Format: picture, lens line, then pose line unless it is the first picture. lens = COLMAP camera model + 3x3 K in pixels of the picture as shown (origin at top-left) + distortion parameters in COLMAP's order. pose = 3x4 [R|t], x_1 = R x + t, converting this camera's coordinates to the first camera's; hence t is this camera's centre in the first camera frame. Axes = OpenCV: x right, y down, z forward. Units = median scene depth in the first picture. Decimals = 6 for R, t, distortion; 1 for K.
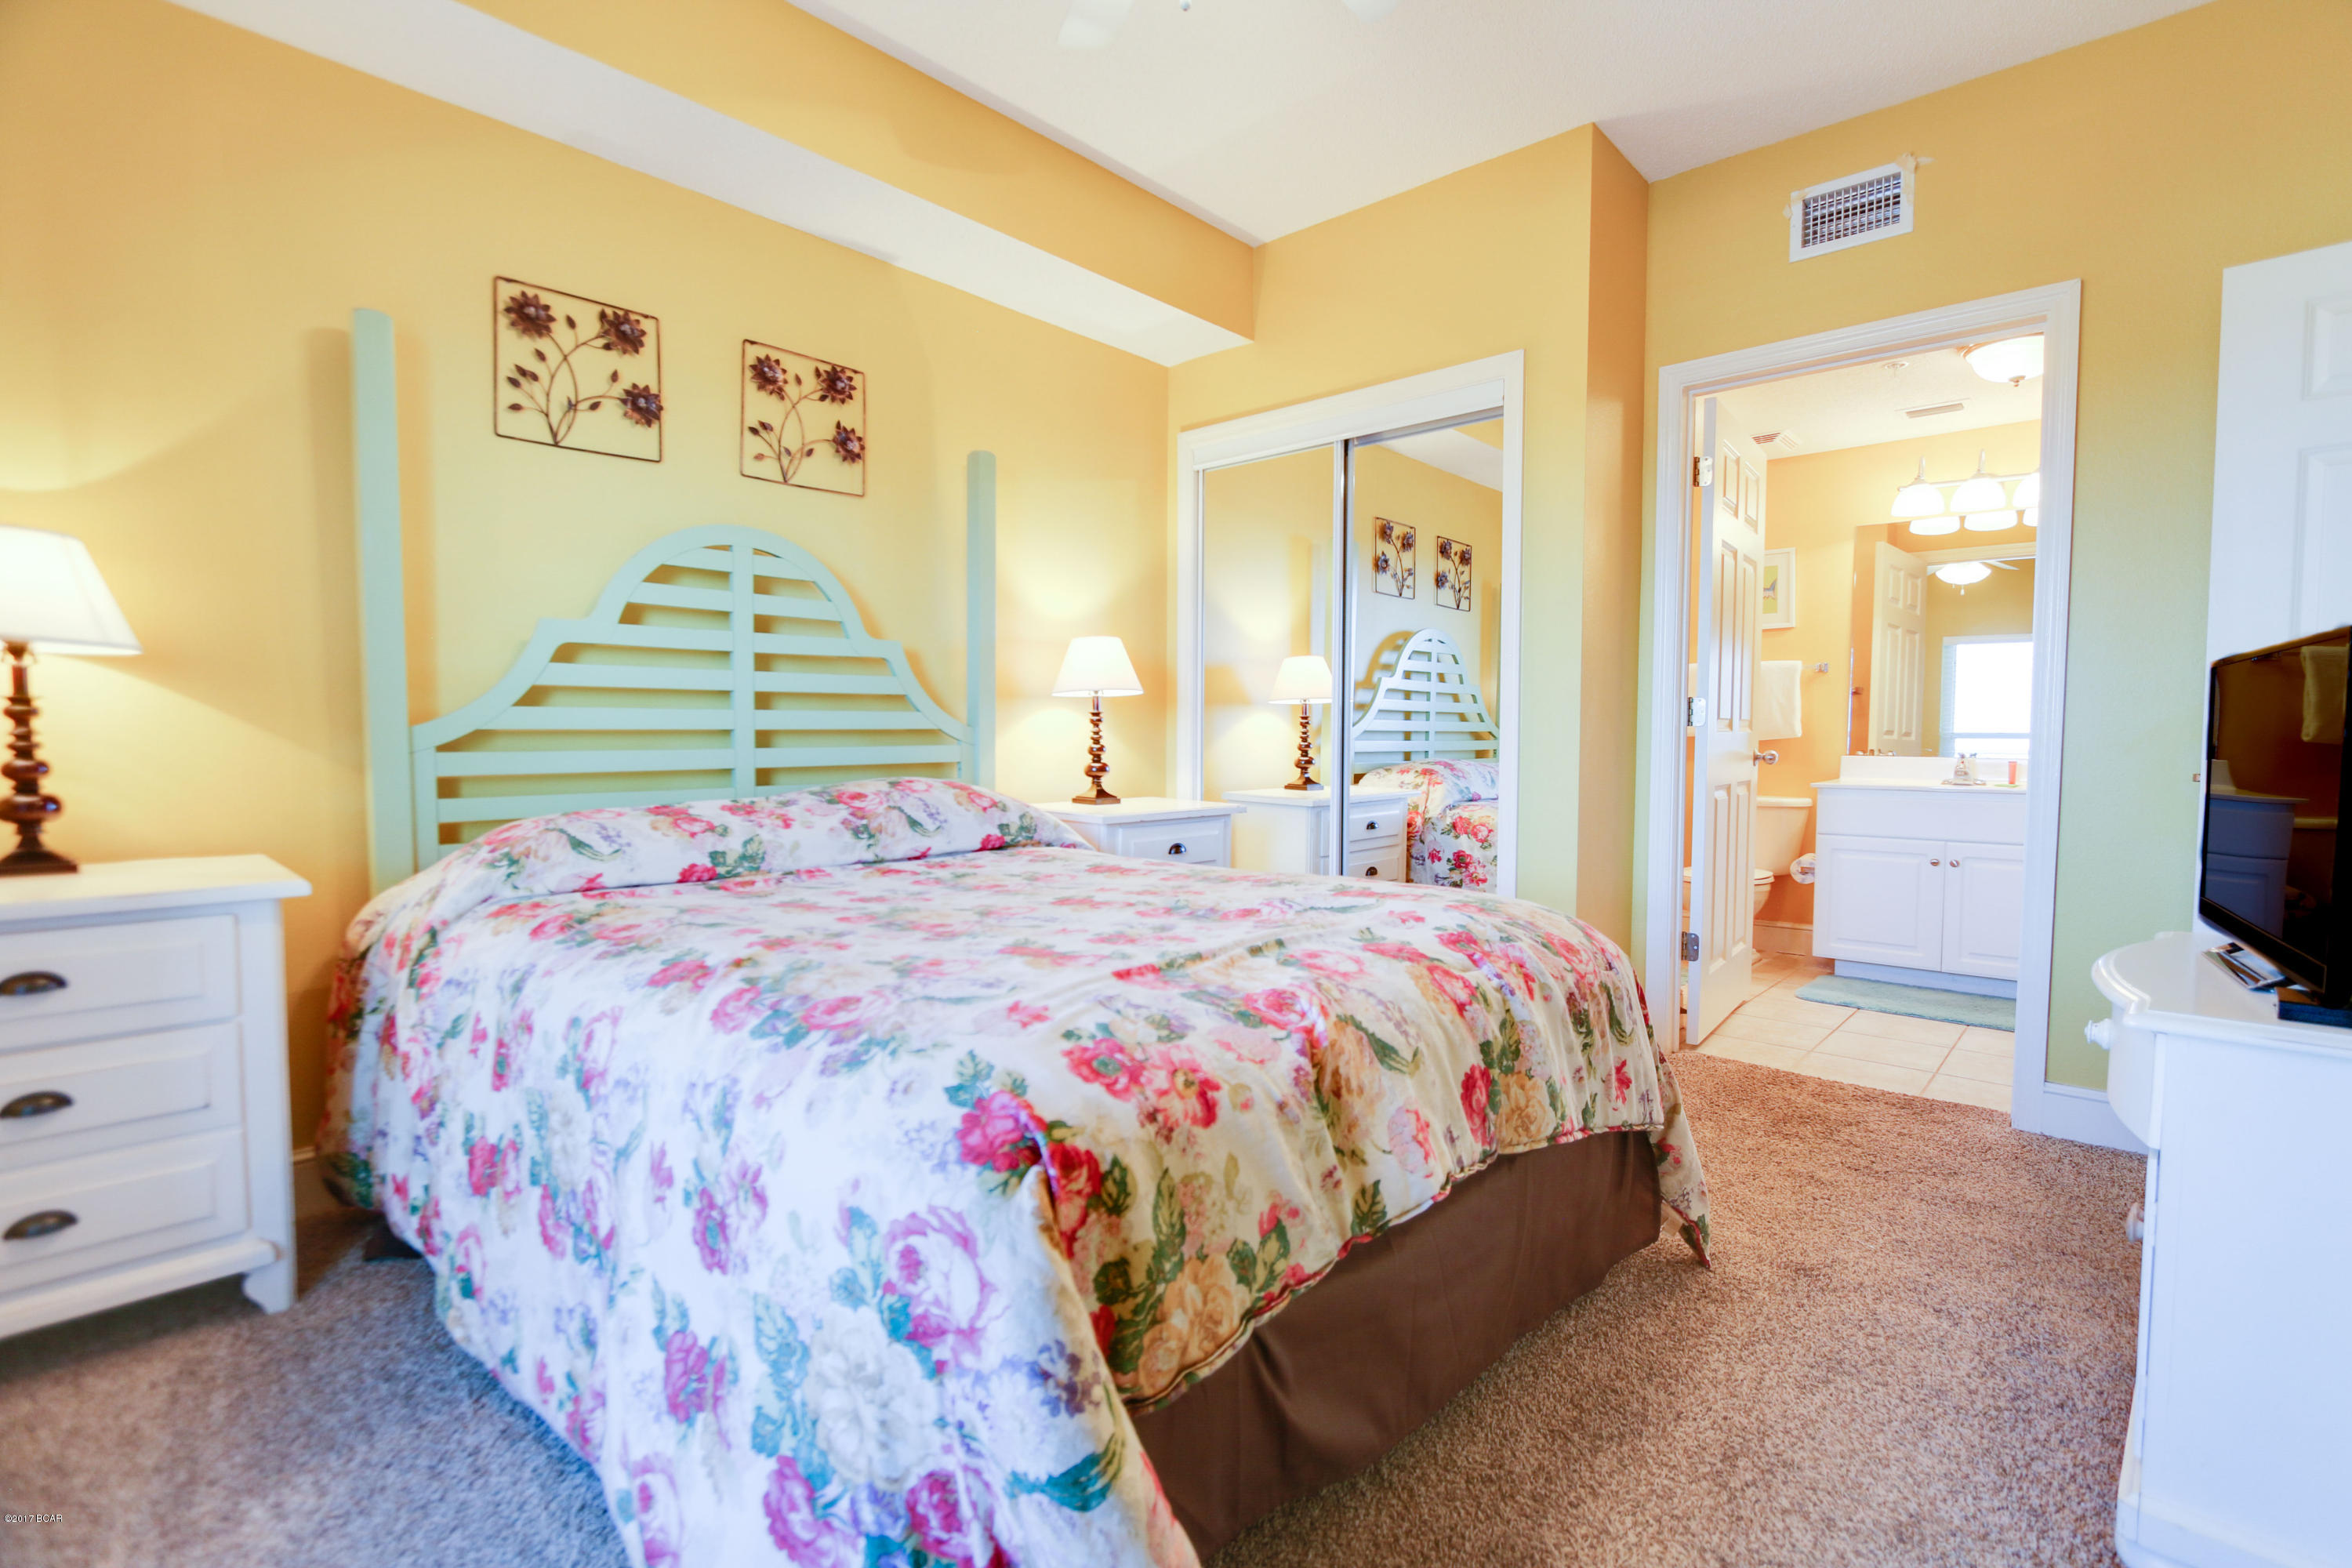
lens RADIAL K [[1070.3, 0, 1170.7], [0, 1070.3, 822.0], [0, 0, 1]] dist [-0.019102, 0.000780]
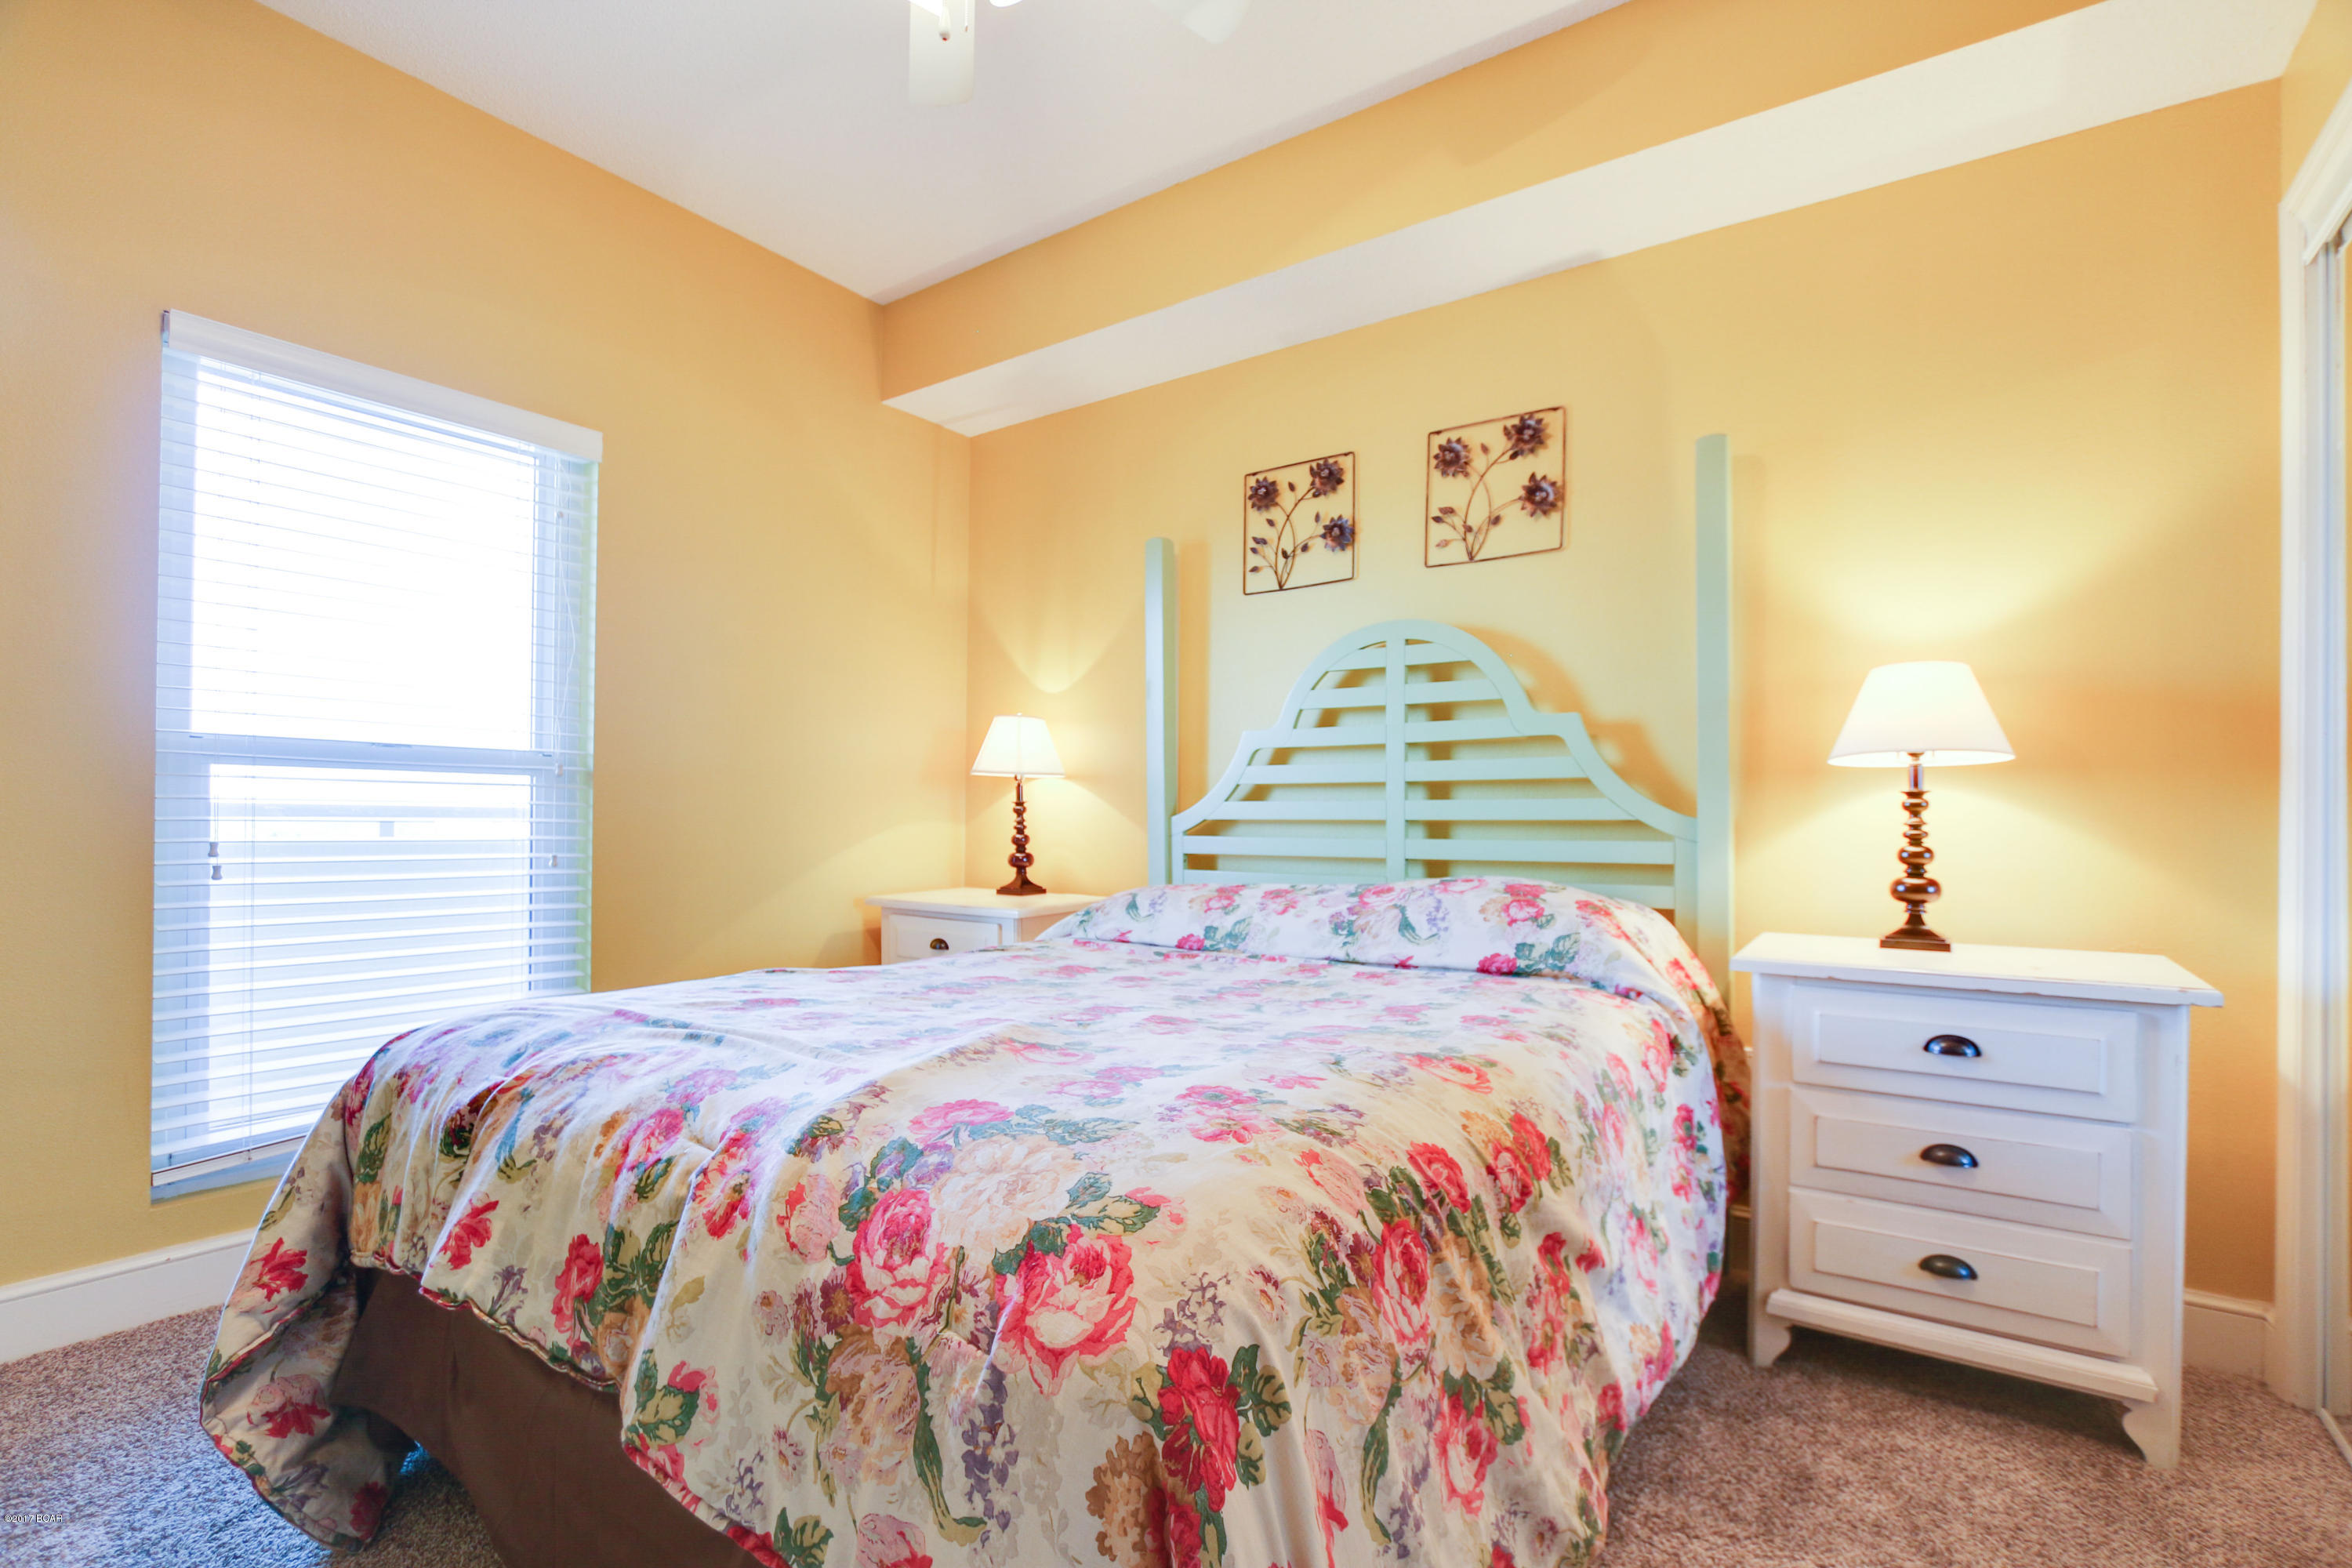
lens RADIAL K [[1117.4, 0, 1180.7], [0, 1117.4, 812.6], [0, 0, 1]] dist [0.002491, 0.000743]
pose [[0.121407, -0.007562, -0.992574, 0.655566], [-0.087560, 0.995991, -0.018298, -0.059614], [0.988733, 0.089131, 0.120258, 0.711856]]
